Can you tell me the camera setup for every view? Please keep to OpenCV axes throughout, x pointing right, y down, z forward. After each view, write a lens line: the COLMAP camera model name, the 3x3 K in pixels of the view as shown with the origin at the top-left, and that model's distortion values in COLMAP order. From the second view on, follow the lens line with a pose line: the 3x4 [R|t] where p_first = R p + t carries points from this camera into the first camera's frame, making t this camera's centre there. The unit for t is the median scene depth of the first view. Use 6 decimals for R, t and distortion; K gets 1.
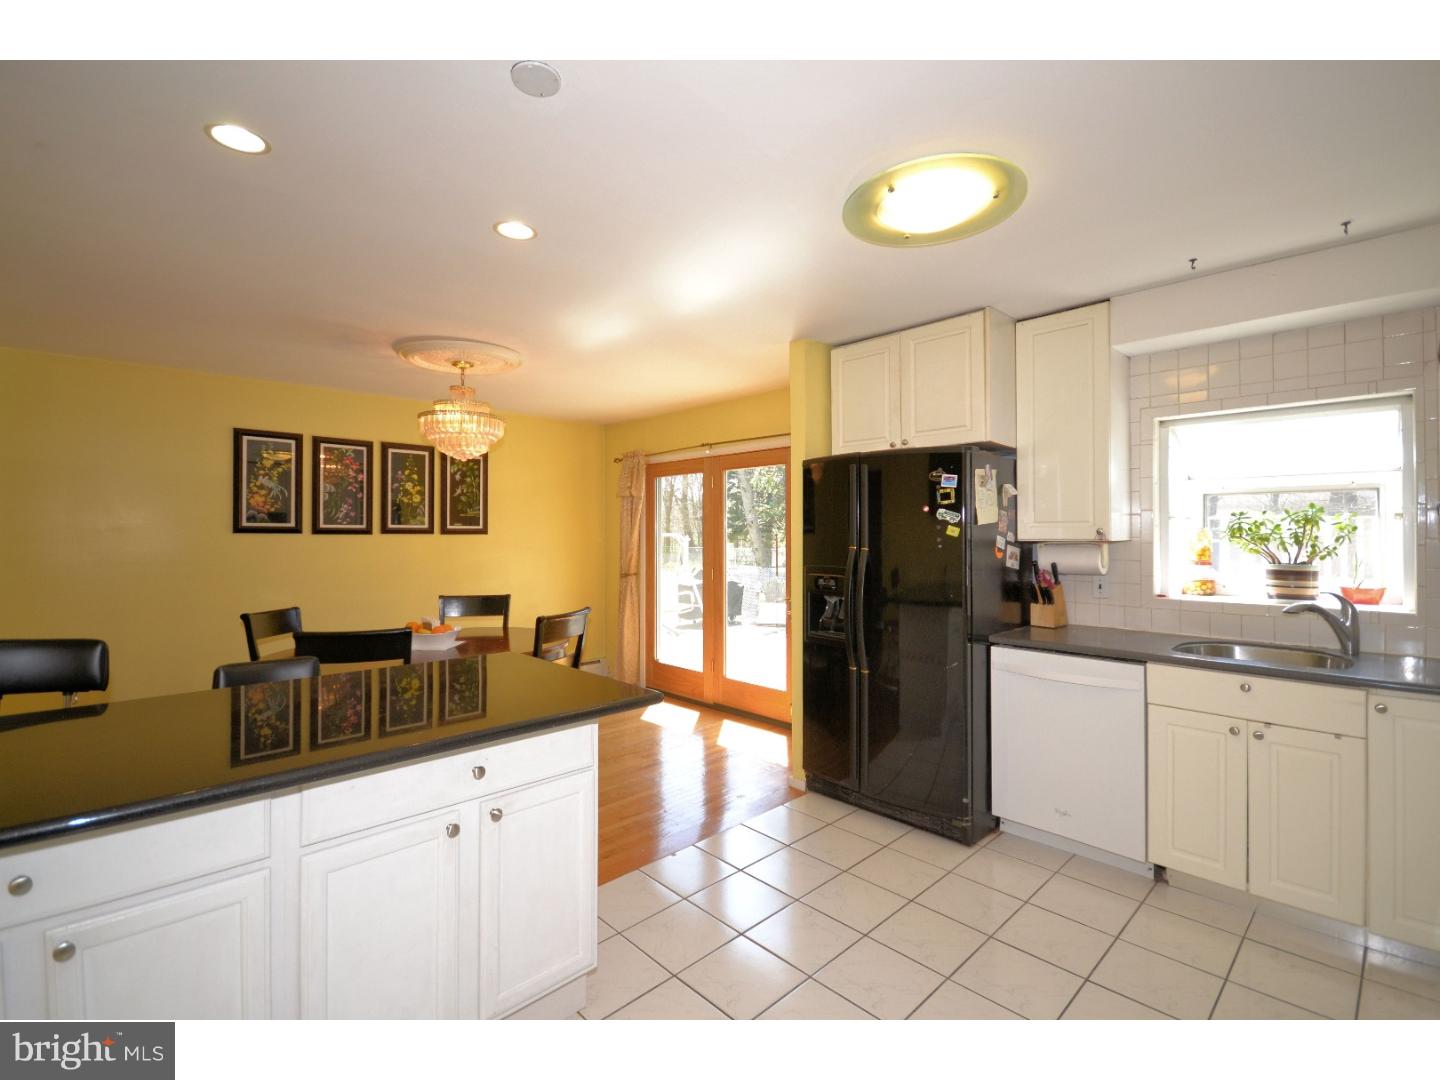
lens RADIAL K [[668.6, 0, 713.9], [0, 668.6, 534.0], [0, 0, 1]] dist [0.002279, -0.001649]
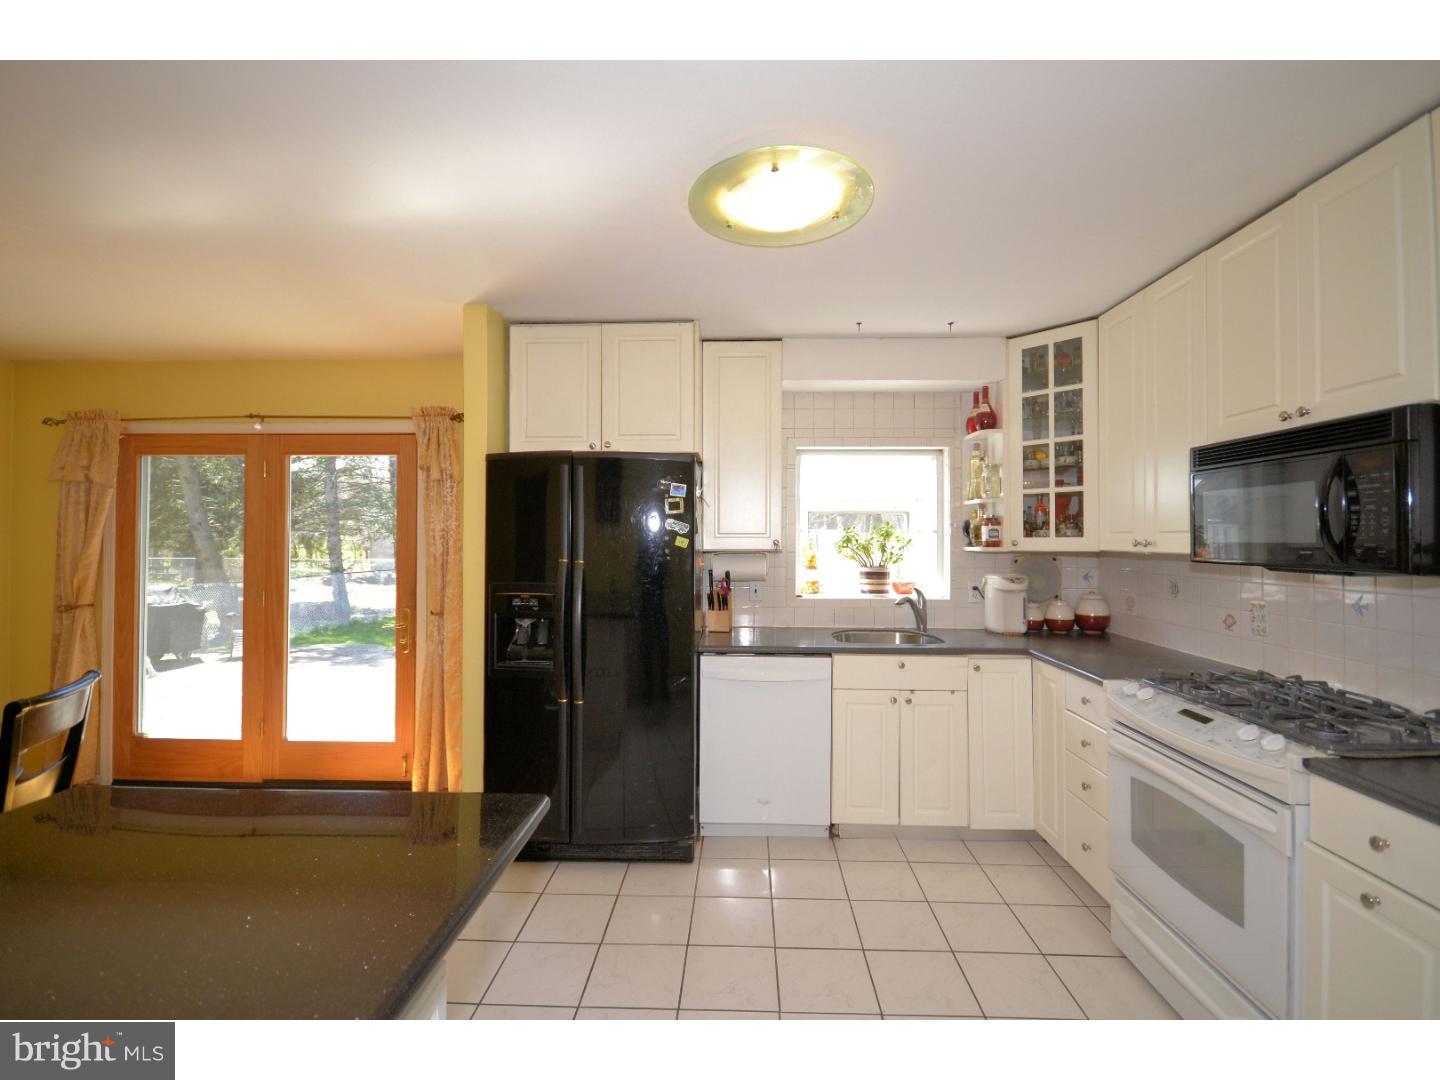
lens RADIAL K [[657.2, 0, 724.4], [0, 657.2, 532.3], [0, 0, 1]] dist [-0.000724, -0.000138]
pose [[0.705137, 0.011174, 0.708983, -0.262418], [-0.003479, 0.999918, -0.012299, -0.006514], [-0.709063, 0.006206, 0.705118, 0.269953]]
